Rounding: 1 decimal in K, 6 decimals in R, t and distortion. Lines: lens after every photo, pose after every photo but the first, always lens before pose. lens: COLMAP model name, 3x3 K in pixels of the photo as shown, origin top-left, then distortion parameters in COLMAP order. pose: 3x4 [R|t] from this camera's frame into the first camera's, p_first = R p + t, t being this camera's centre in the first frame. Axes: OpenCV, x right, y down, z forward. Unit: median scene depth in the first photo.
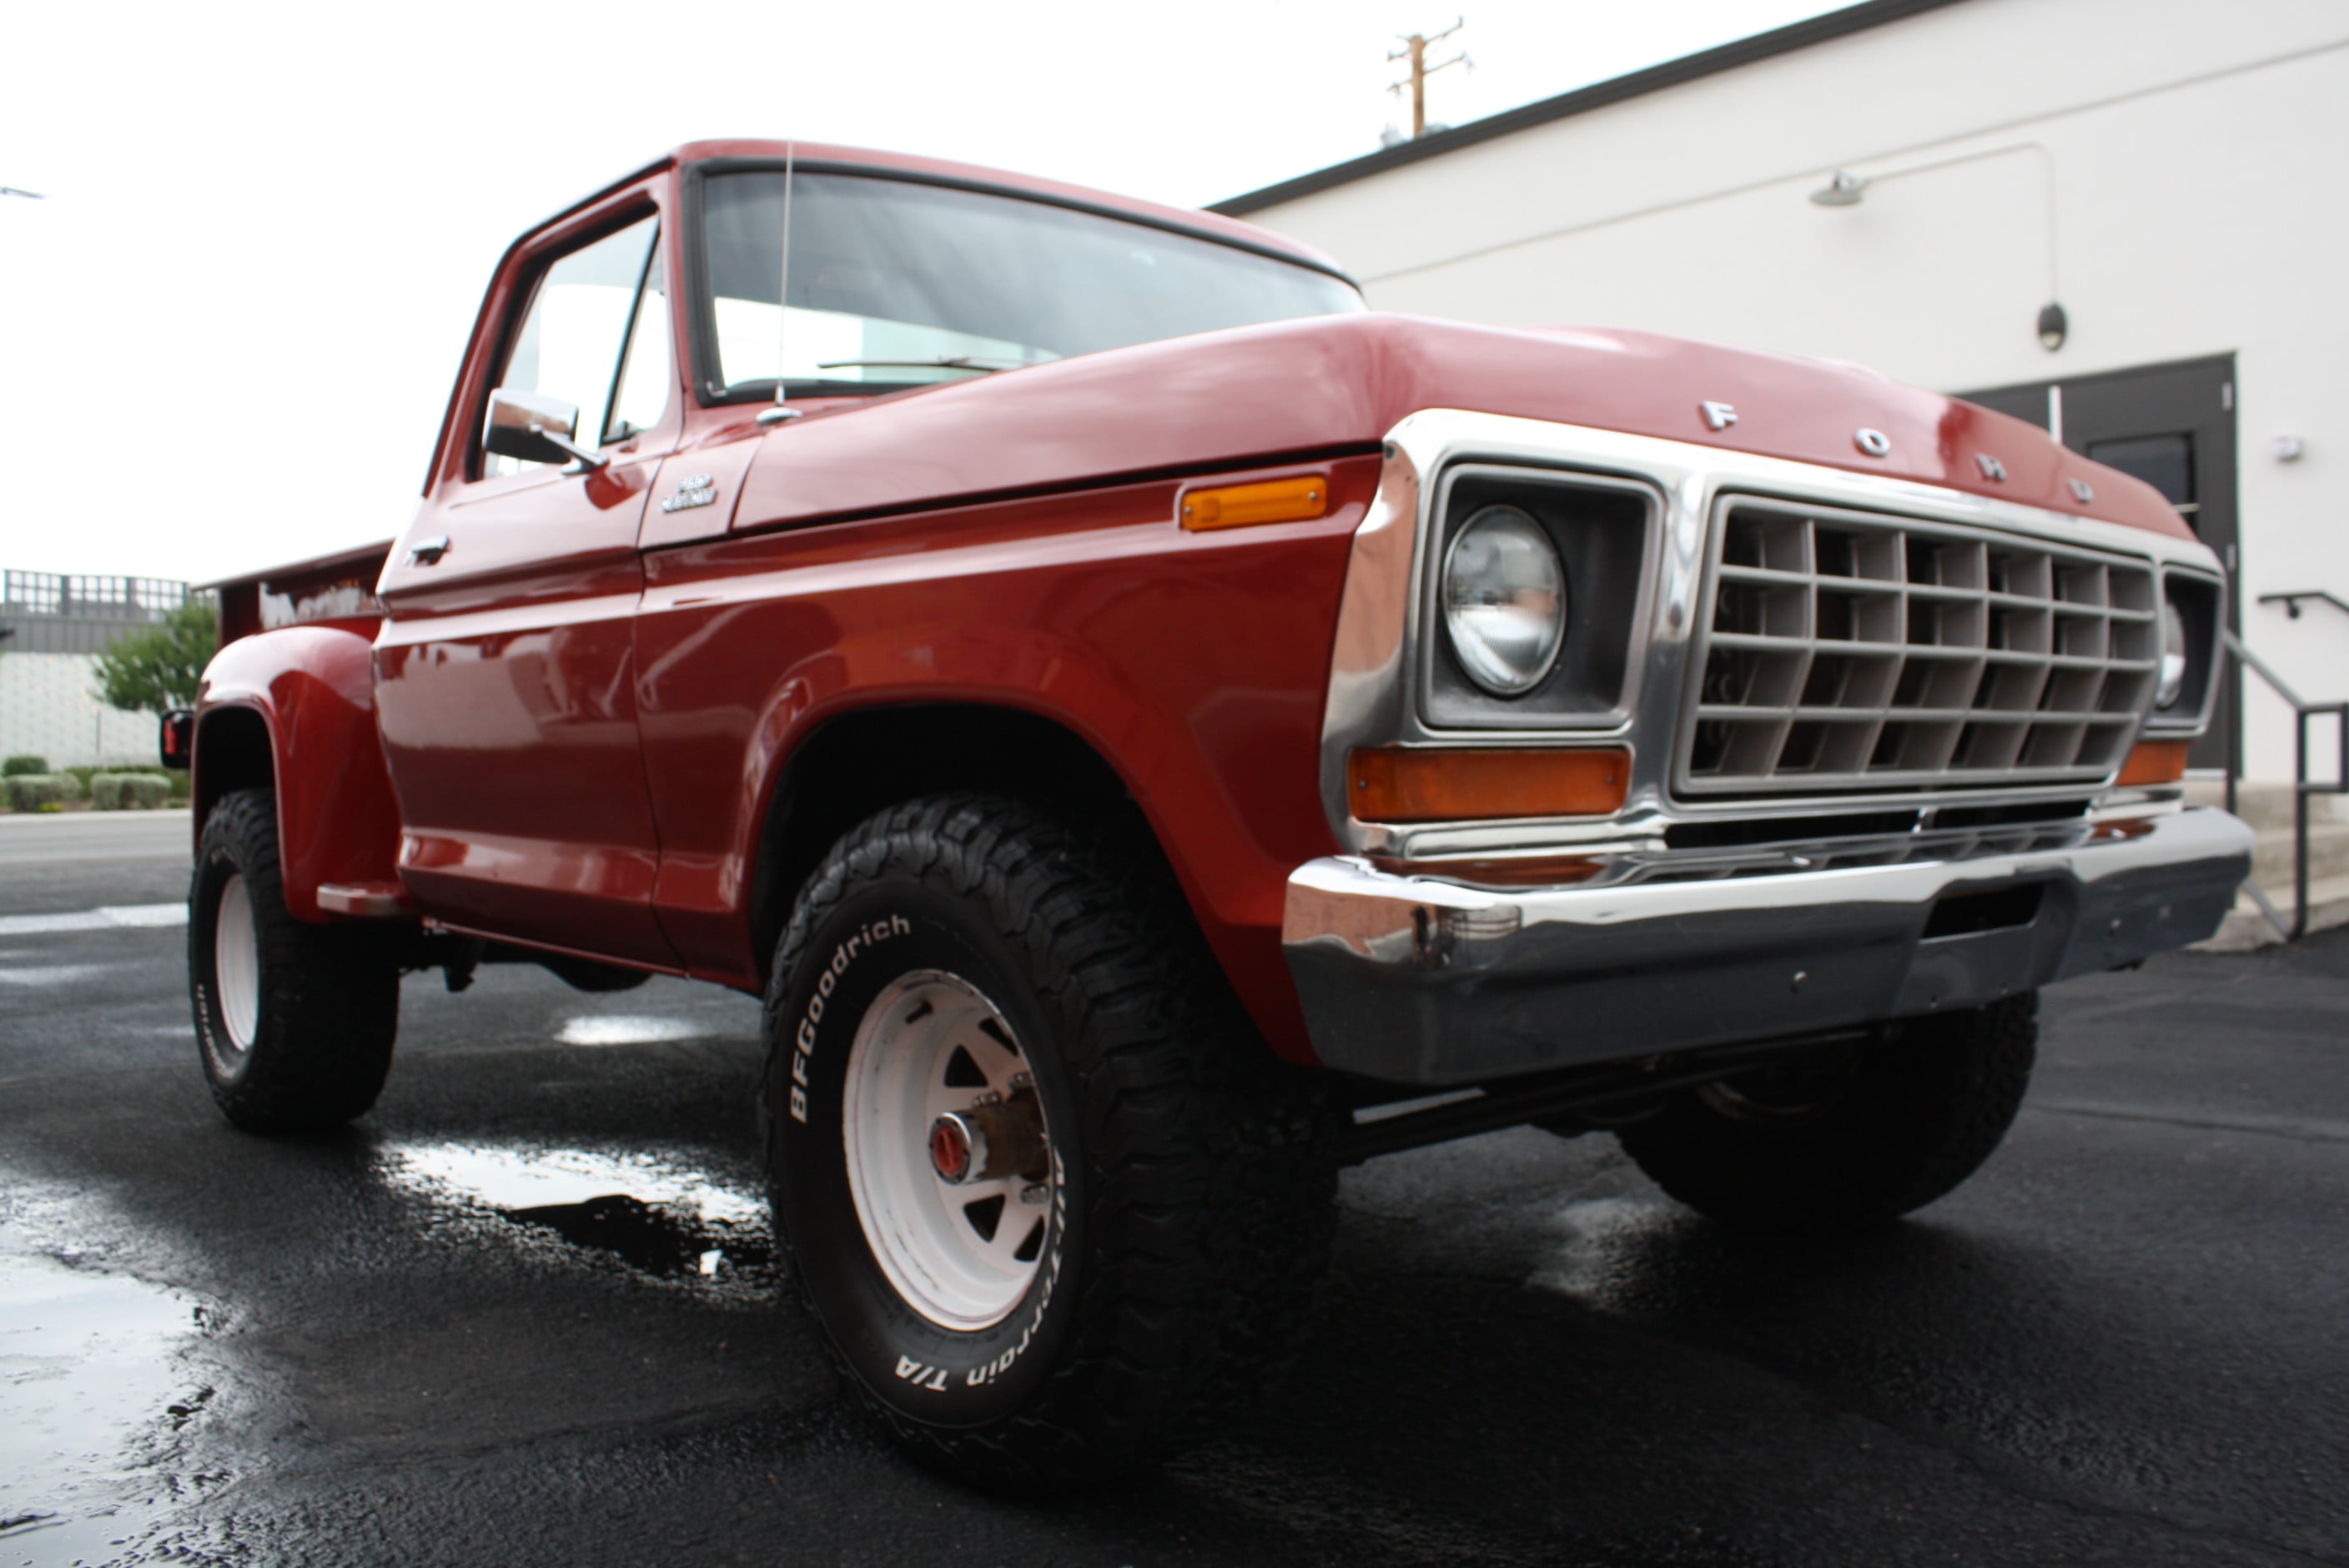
lens RADIAL K [[1976.8, 0, 1198.4], [0, 1976.8, 776.4], [0, 0, 1]] dist [-0.163887, 0.145178]
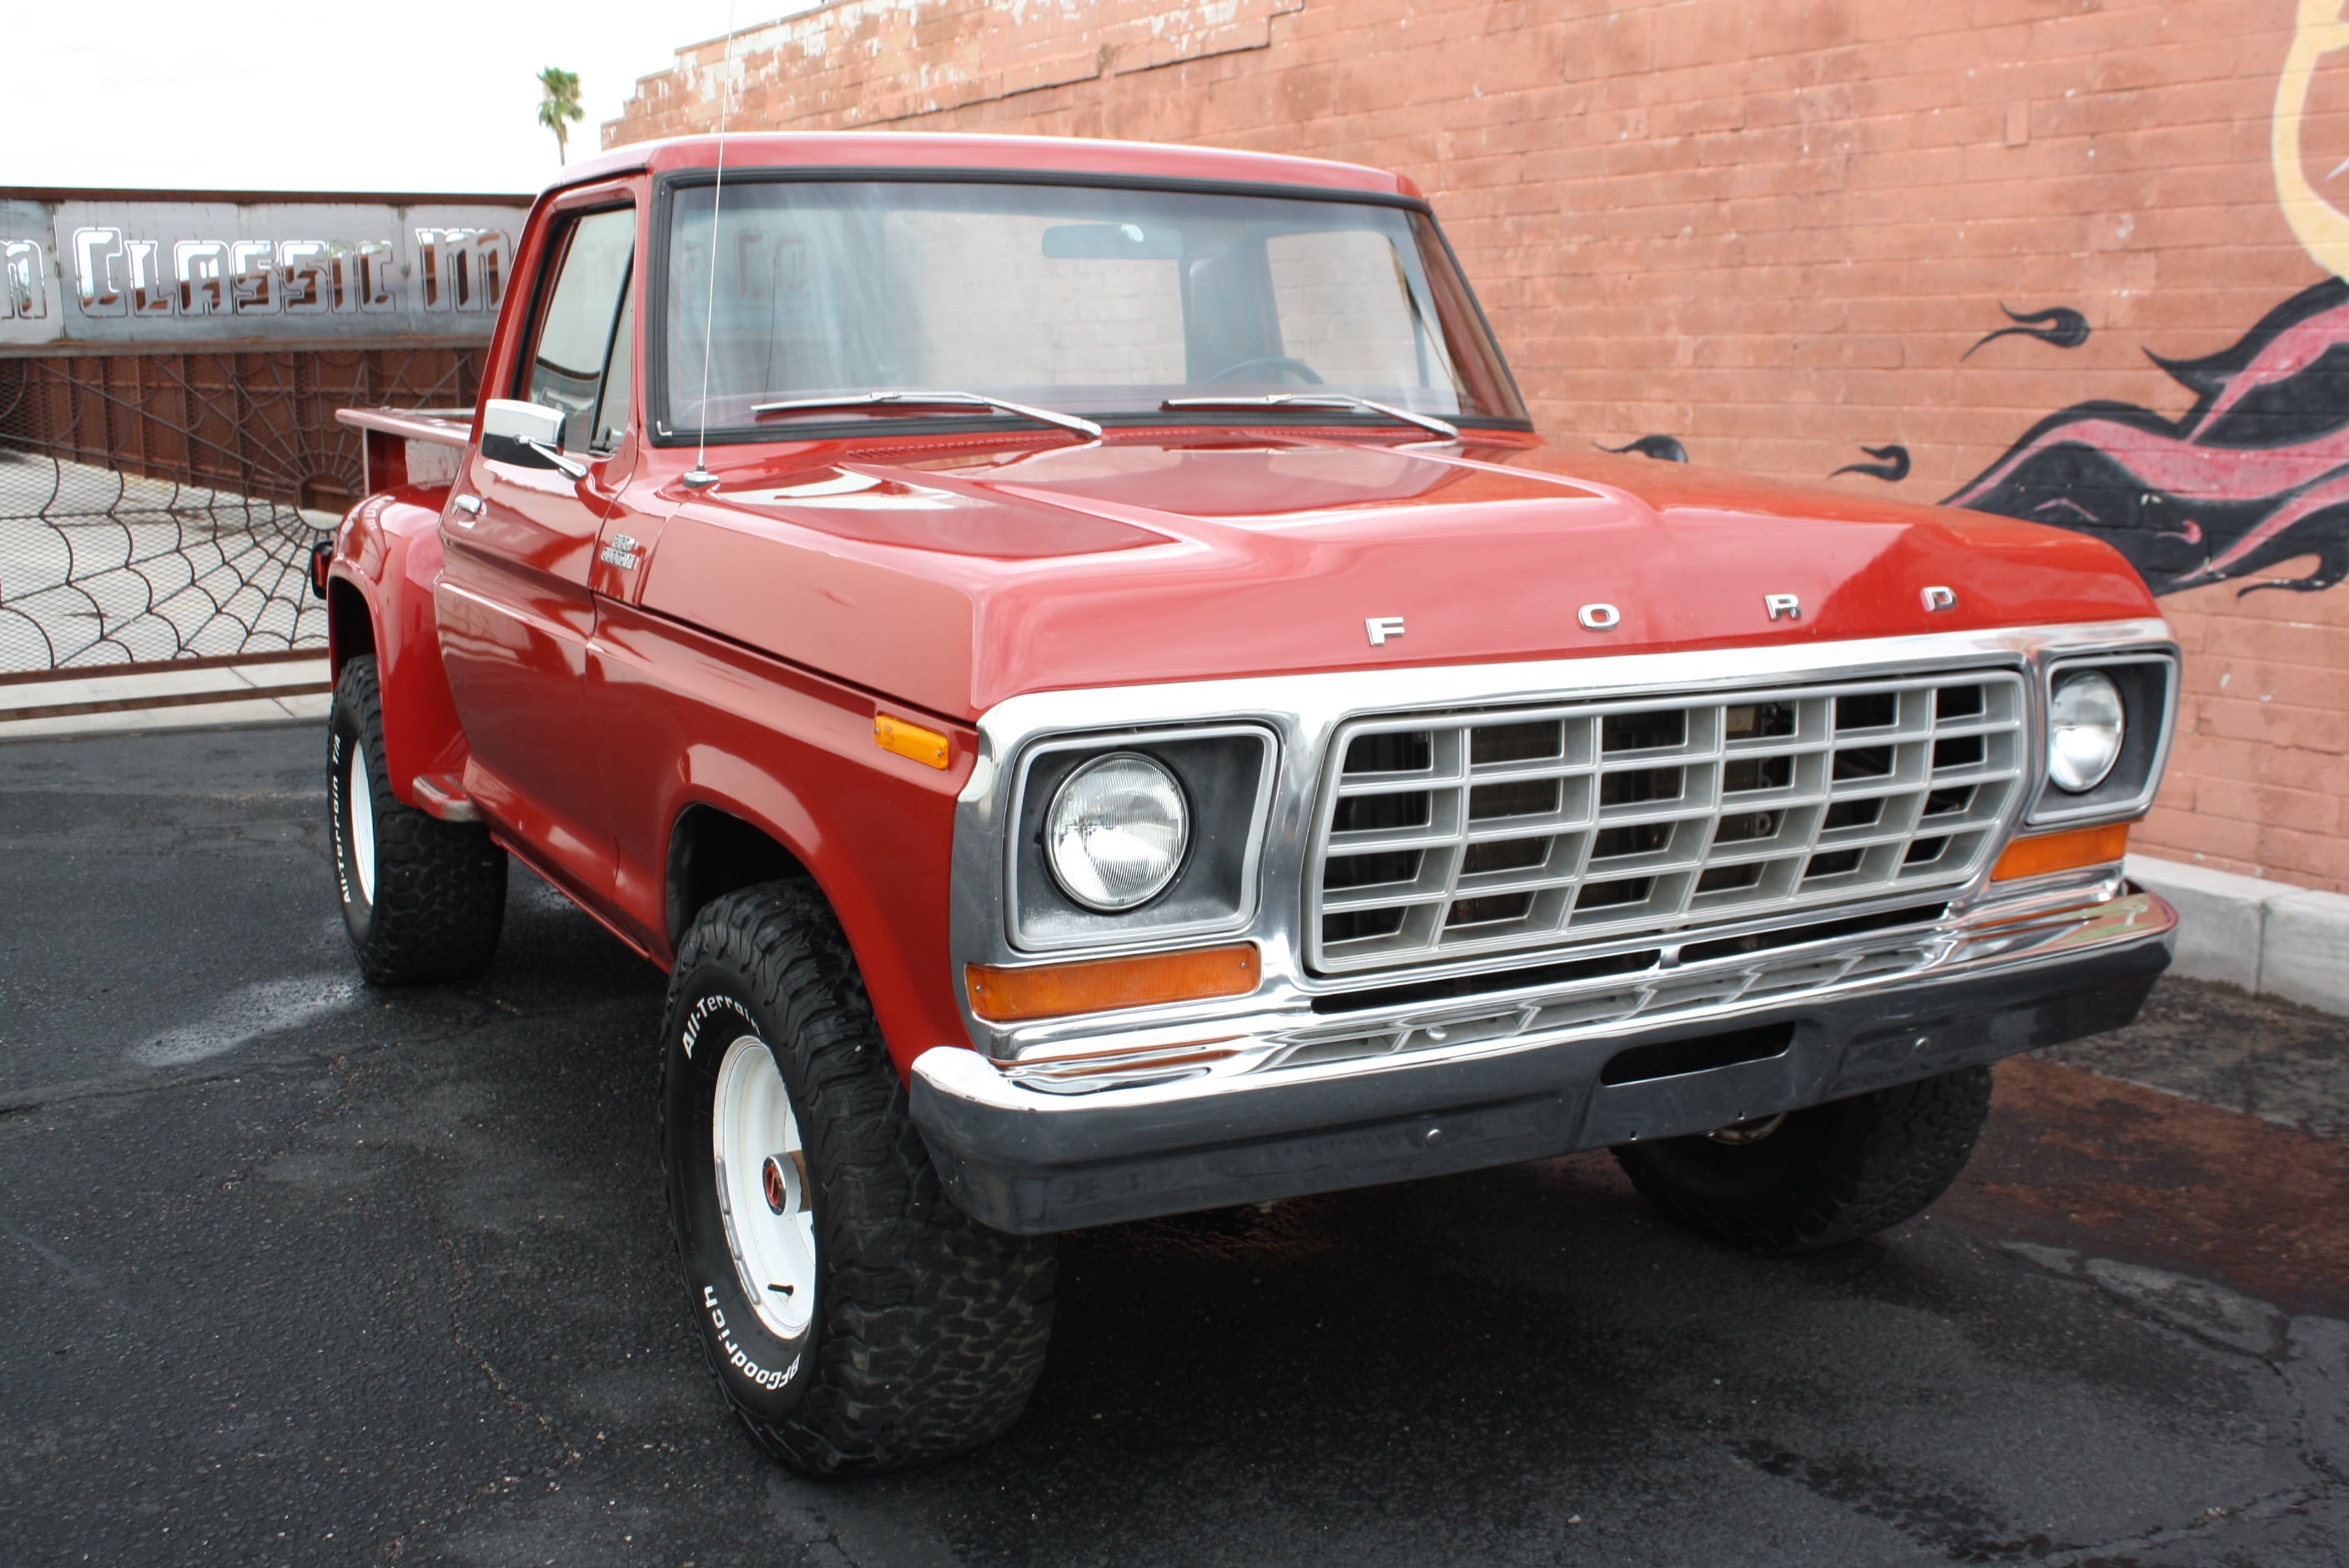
lens RADIAL K [[2392.4, 0, 1222.0], [0, 2392.4, 792.3], [0, 0, 1]] dist [-0.129741, 0.150812]
pose [[0.979408, 0.054288, -0.194456, 0.449472], [-0.020777, 0.985158, 0.170388, -0.326058], [0.200820, -0.162839, 0.965999, -0.323685]]
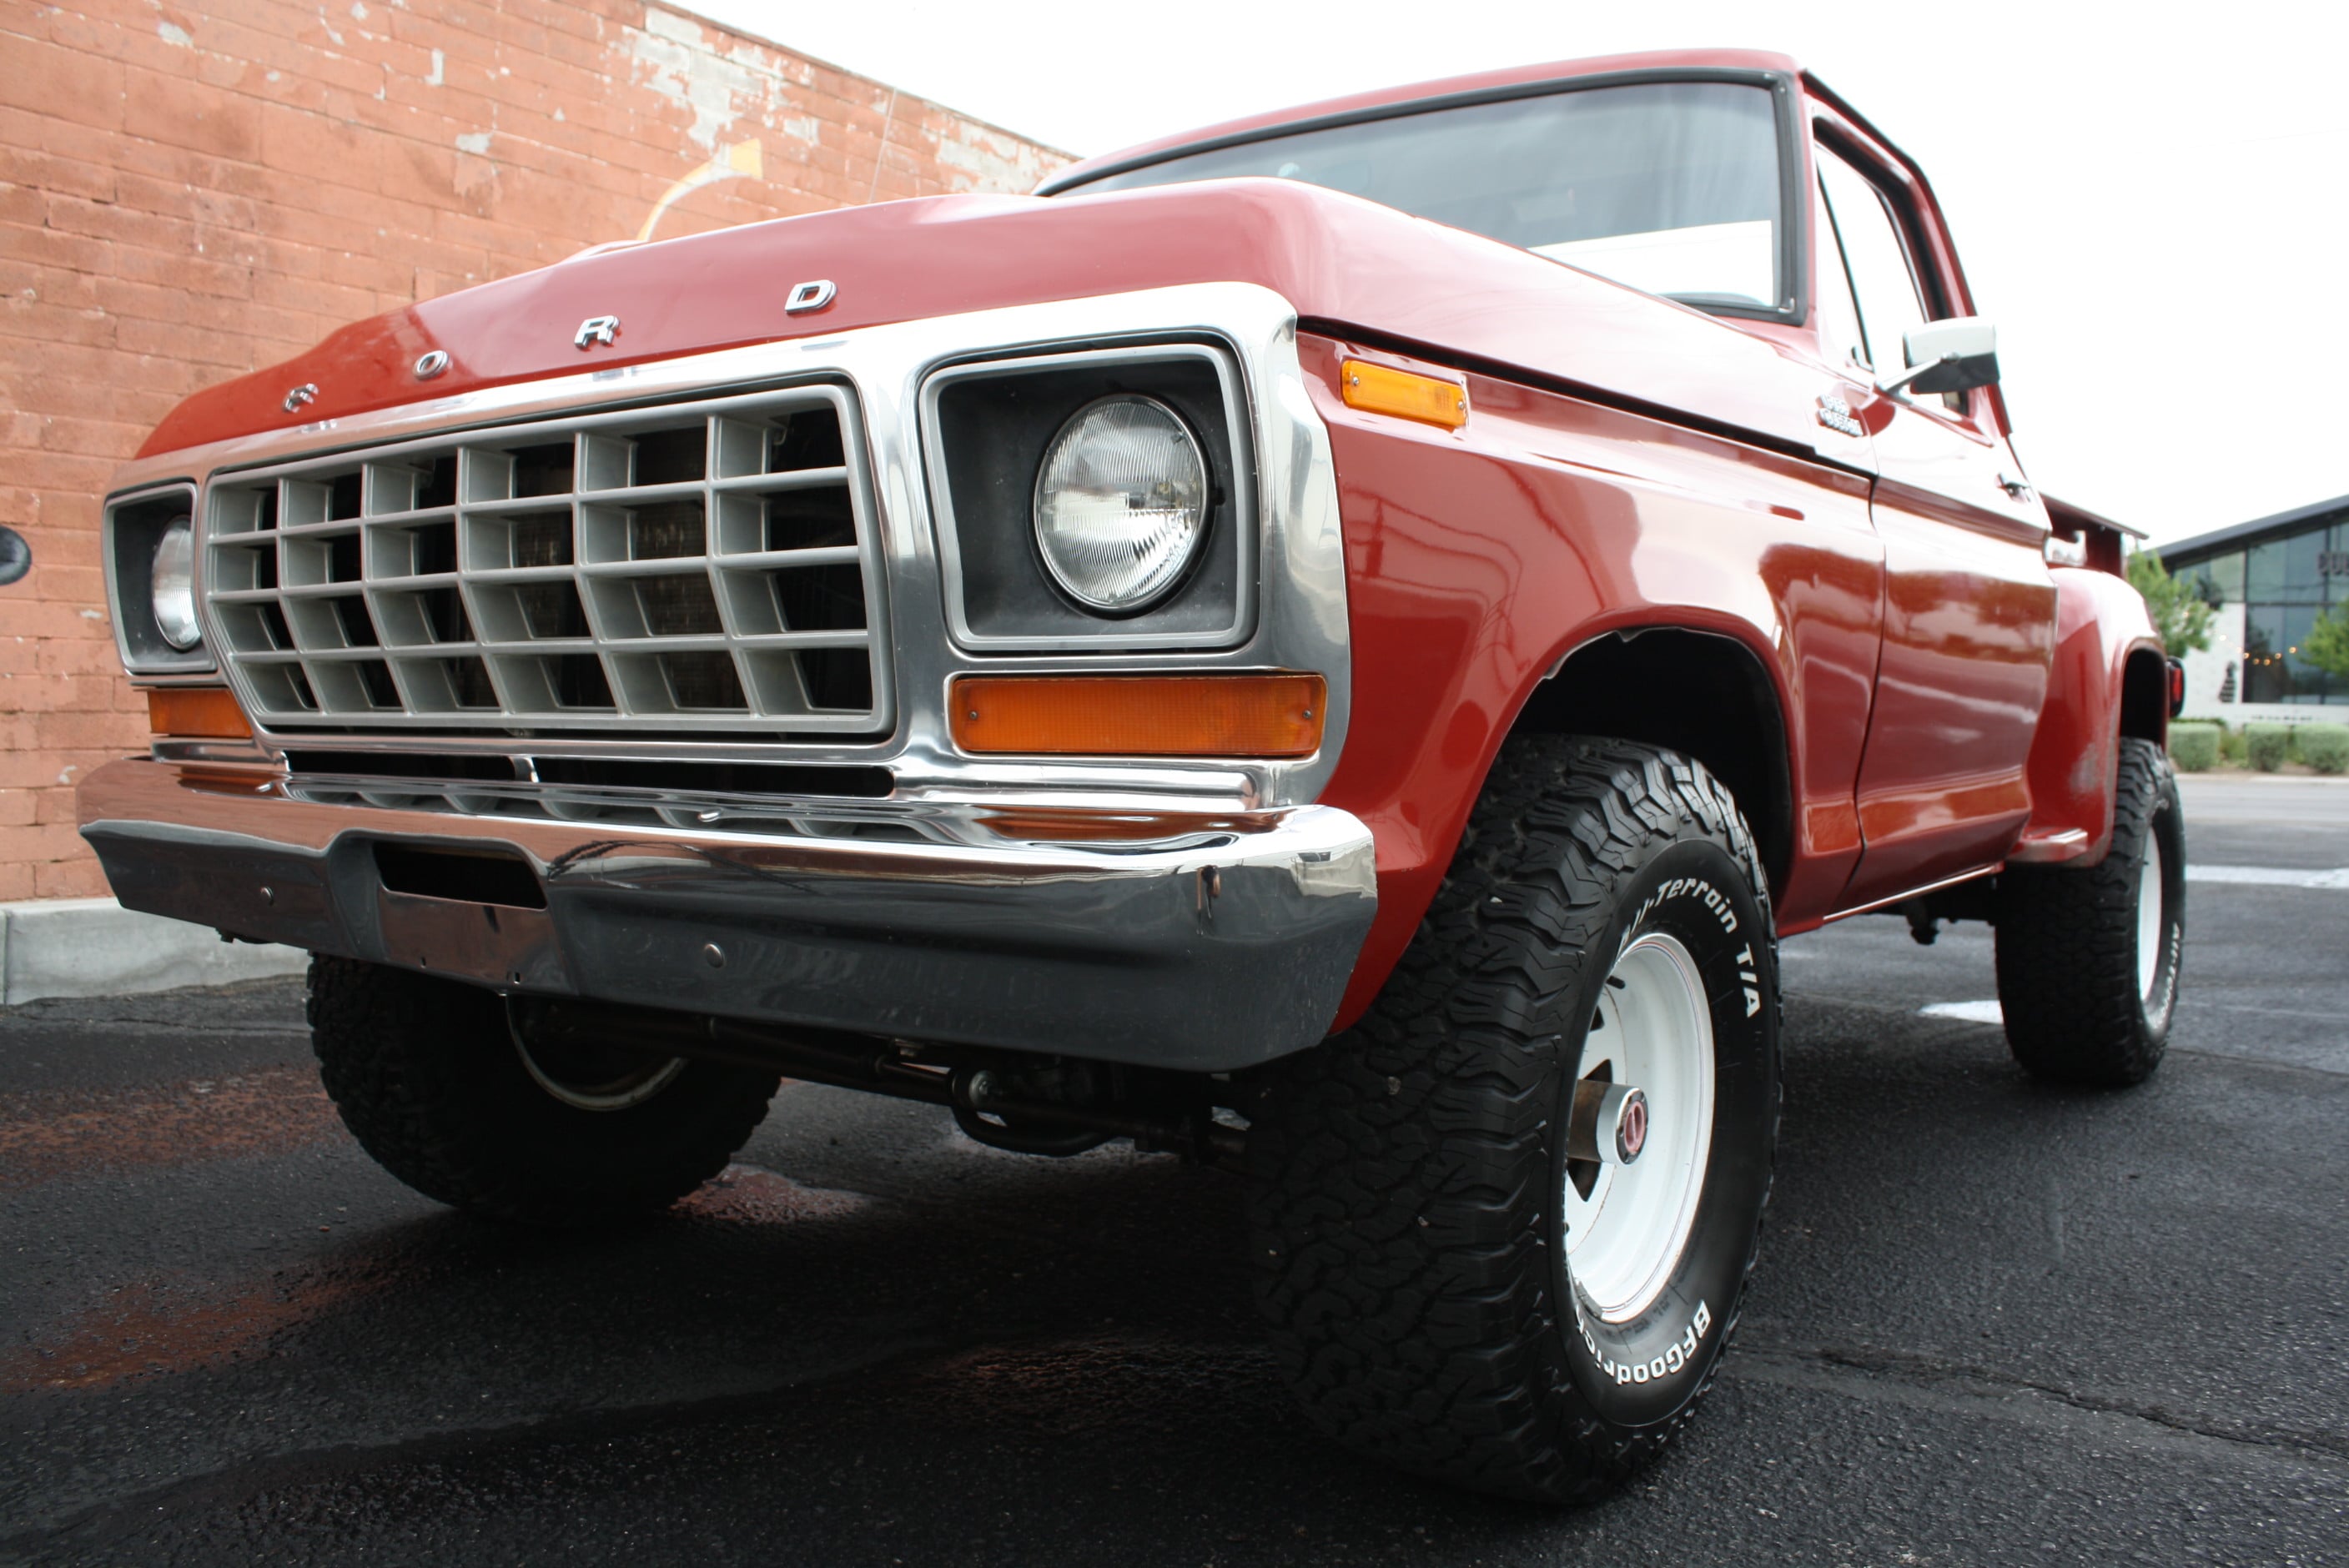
lens RADIAL K [[1958.4, 0, 1203.6], [0, 1958.4, 769.8], [0, 0, 1]] dist [-0.164099, 0.134926]
pose [[-0.151703, -0.008819, 0.988387, -2.300099], [-0.006775, 0.999946, 0.007882, 0.035694], [-0.988403, -0.005501, -0.151755, 2.237643]]
